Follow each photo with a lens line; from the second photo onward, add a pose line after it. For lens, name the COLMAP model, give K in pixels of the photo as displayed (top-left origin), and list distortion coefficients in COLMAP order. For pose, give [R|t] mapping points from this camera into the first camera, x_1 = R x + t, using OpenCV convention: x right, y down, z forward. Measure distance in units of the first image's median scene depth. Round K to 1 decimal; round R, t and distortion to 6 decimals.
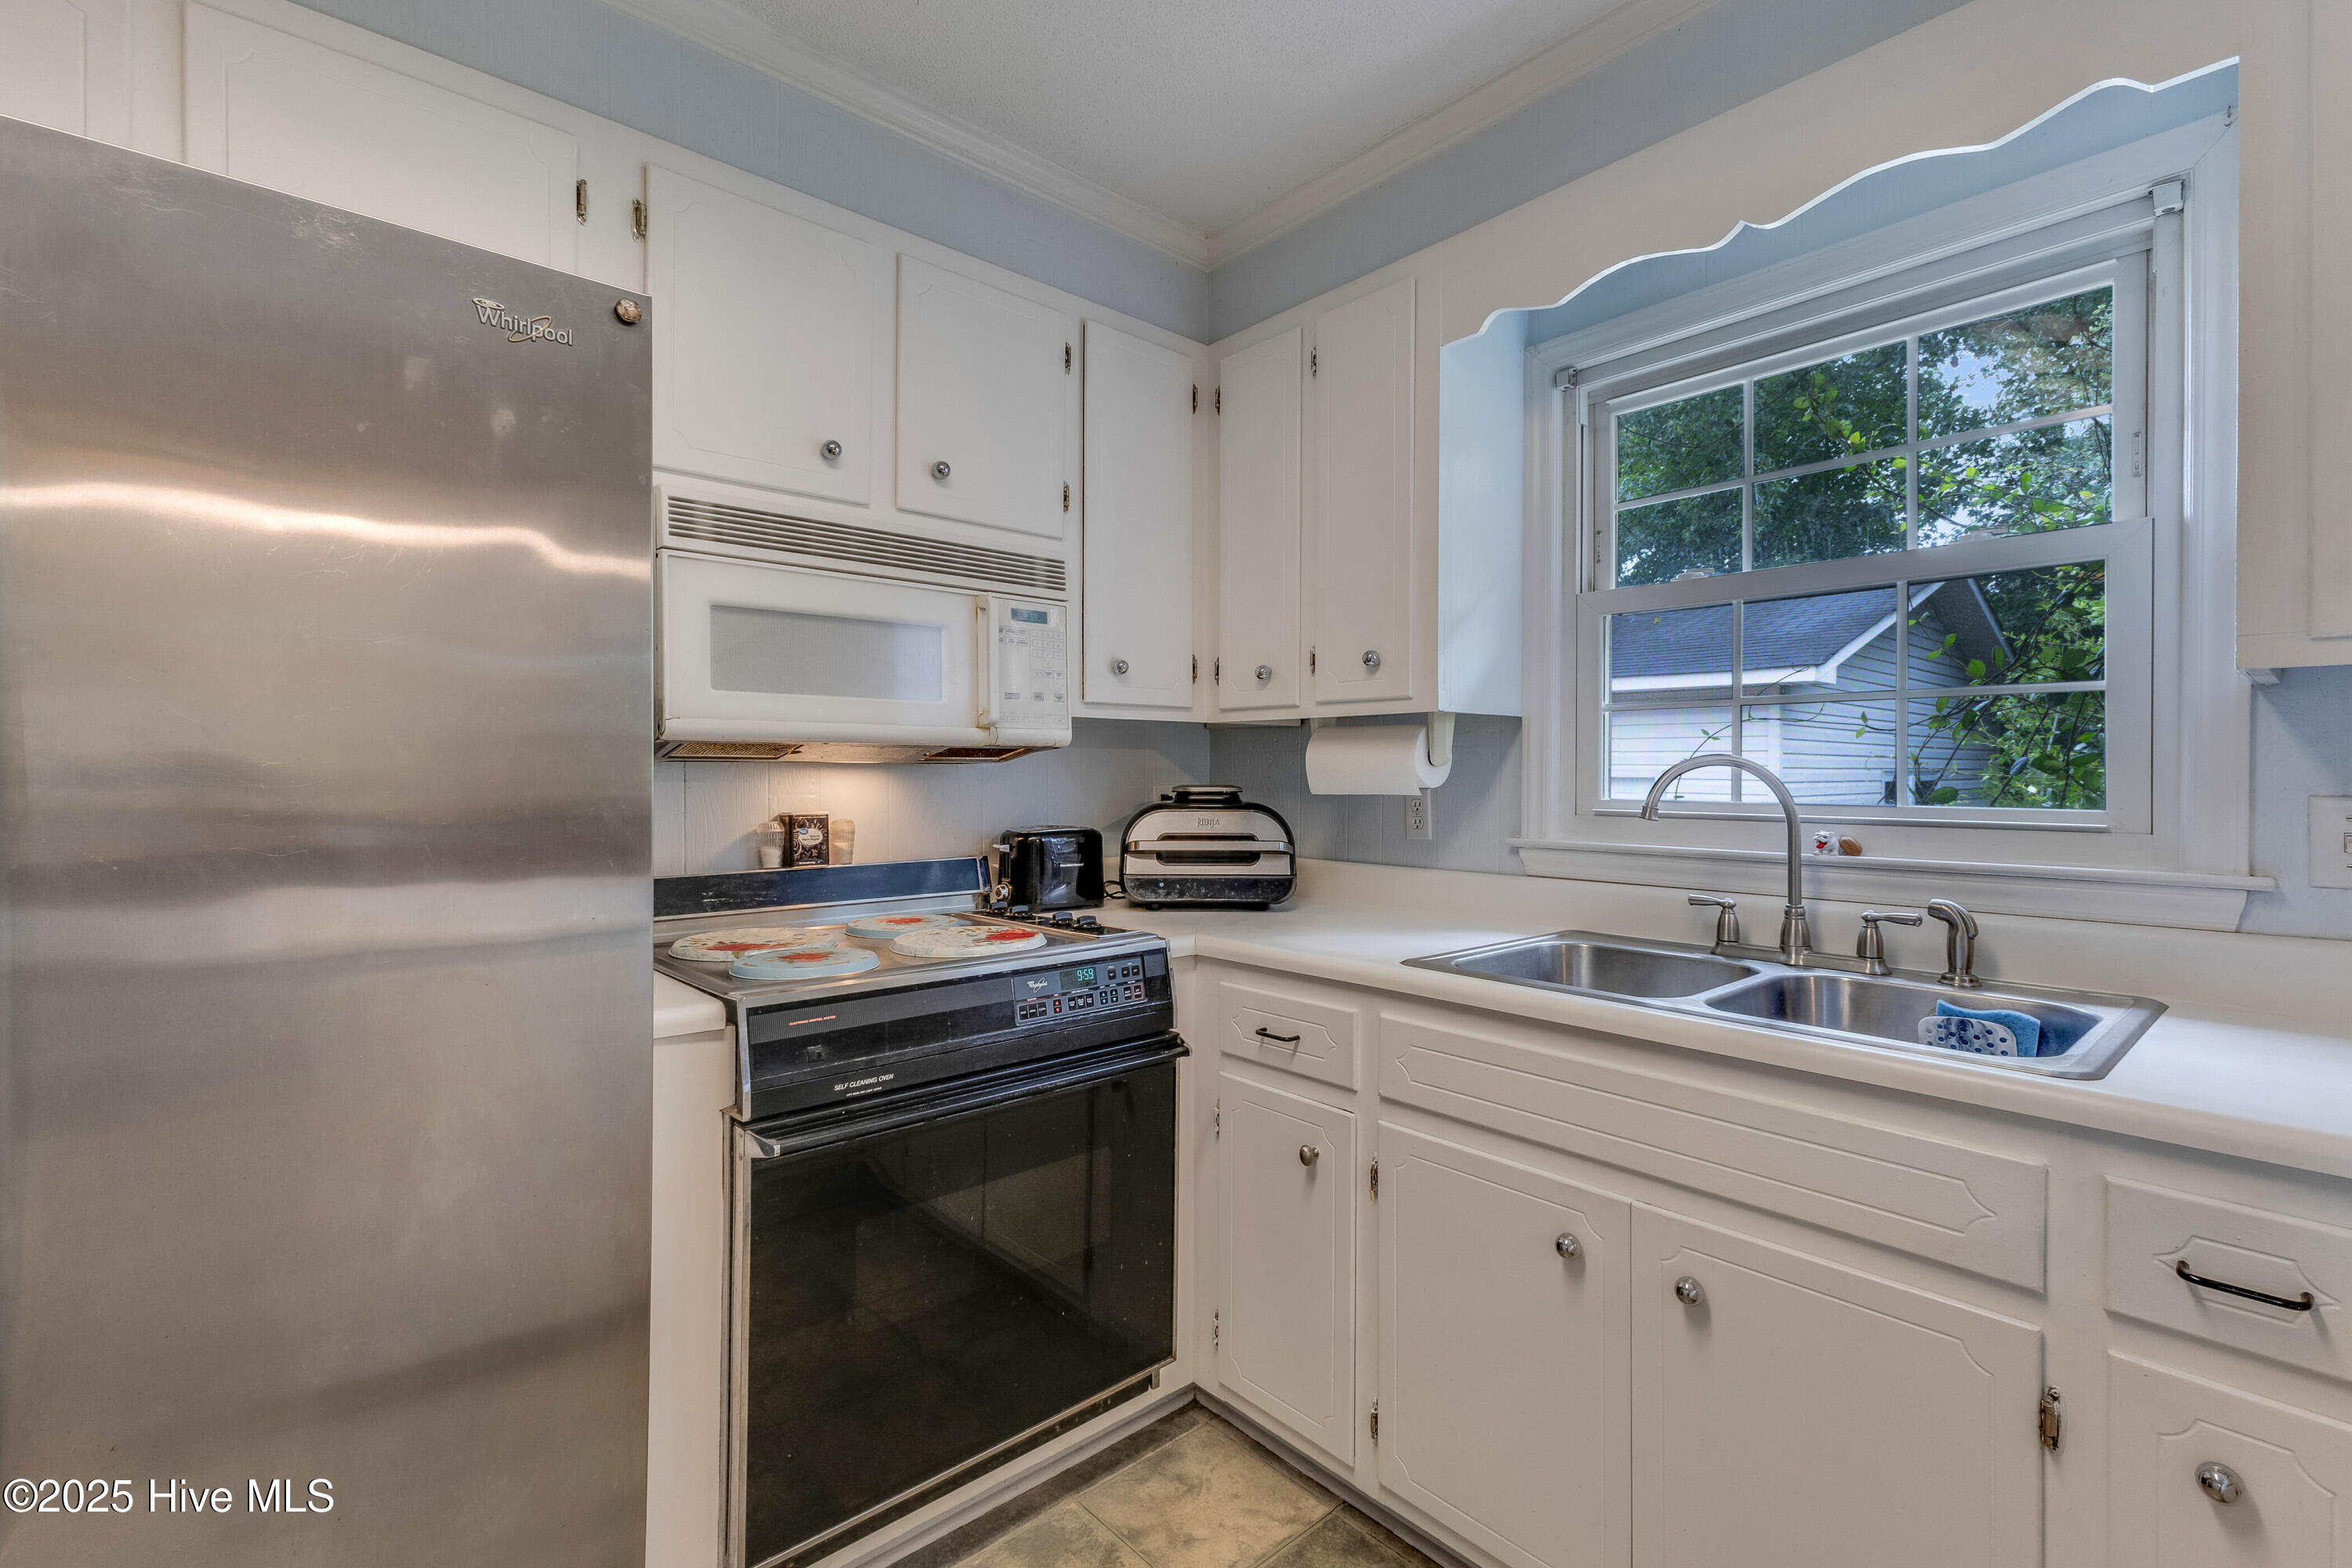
lens RADIAL K [[1037.4, 0, 1177.9], [0, 1037.4, 772.1], [0, 0, 1]] dist [0.000233, -0.000646]
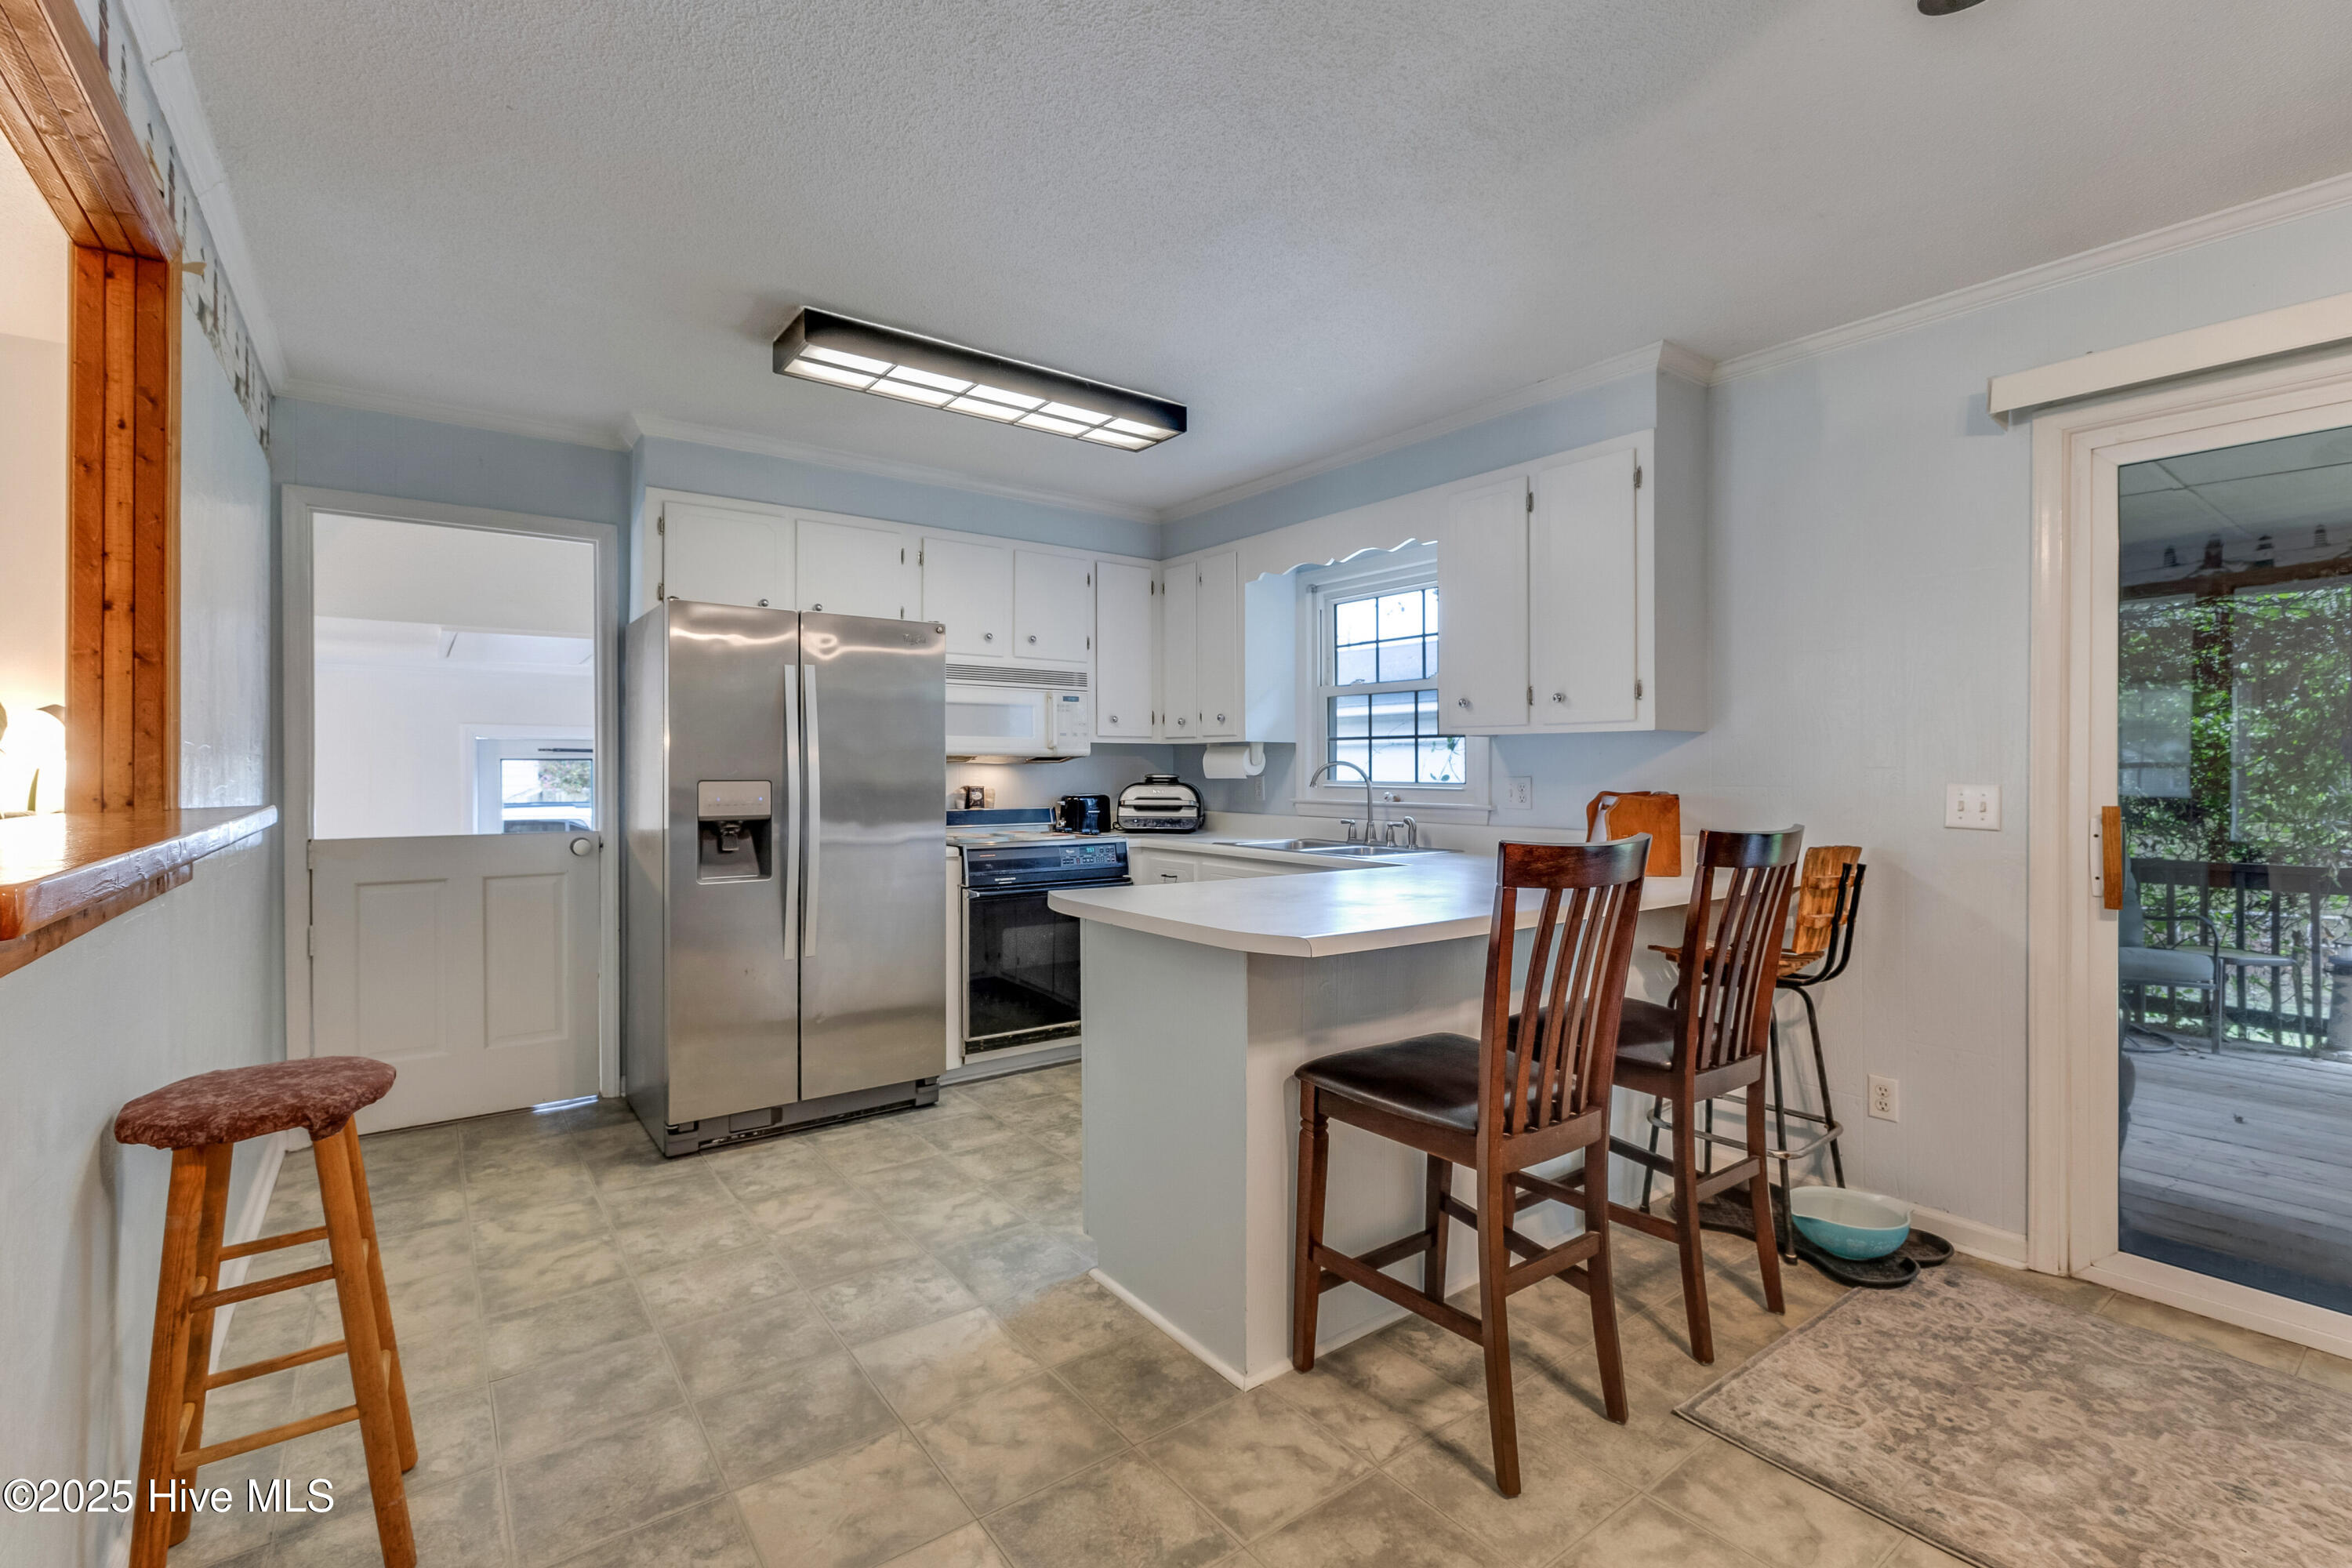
lens RADIAL K [[1029.7, 0, 1172.4], [0, 1029.7, 770.5], [0, 0, 1]] dist [-0.009527, 0.000172]
pose [[0.995732, 0.001357, -0.092280, 0.277762], [-0.000919, 0.999988, 0.004791, -0.004684], [0.092285, -0.004686, 0.995722, -1.192719]]
